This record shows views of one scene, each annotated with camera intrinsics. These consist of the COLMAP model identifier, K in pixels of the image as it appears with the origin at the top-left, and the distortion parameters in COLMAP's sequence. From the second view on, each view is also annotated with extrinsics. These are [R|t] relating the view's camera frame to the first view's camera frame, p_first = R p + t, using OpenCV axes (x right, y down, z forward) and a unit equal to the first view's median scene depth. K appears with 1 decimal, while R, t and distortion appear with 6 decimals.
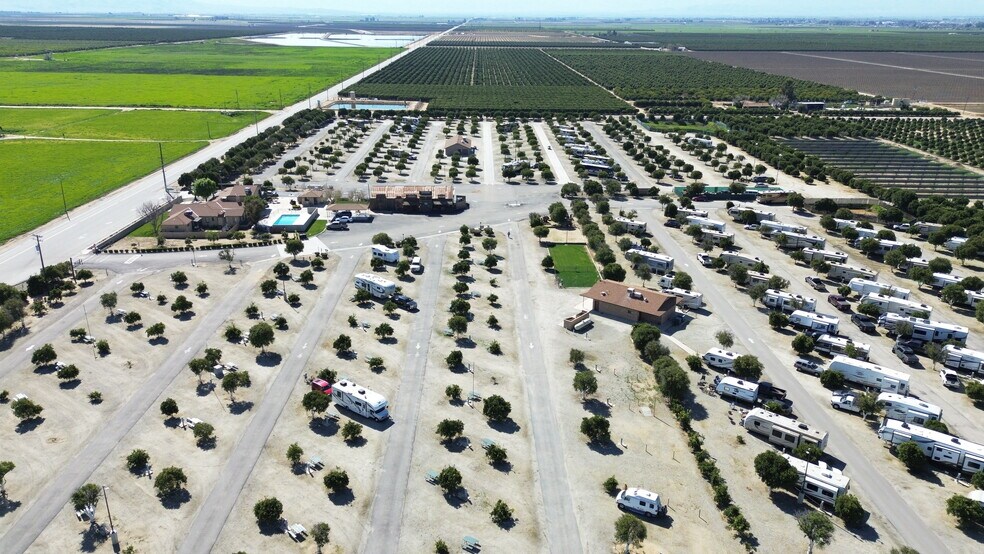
lens RADIAL K [[701.8, 0, 477.7], [0, 701.8, 285.0], [0, 0, 1]] dist [0.062460, -0.064799]
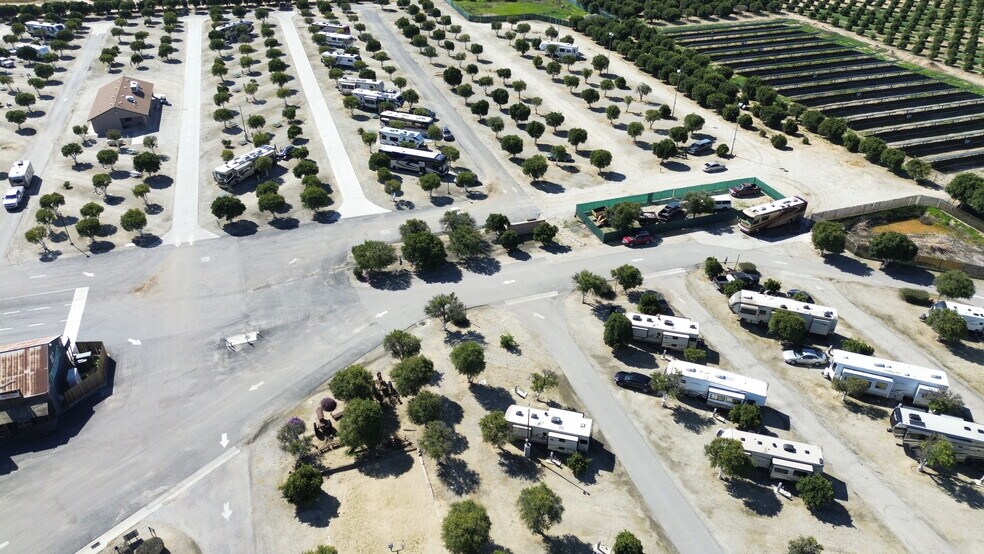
lens RADIAL K [[701.8, 0, 494.2], [0, 701.8, 277.0], [0, 0, 1]] dist [0.062460, -0.064799]
pose [[0.946582, -0.177004, 0.269539, 0.065634], [0.114840, 0.966119, 0.231140, -0.172265], [-0.301320, -0.187839, 0.934838, 0.442821]]
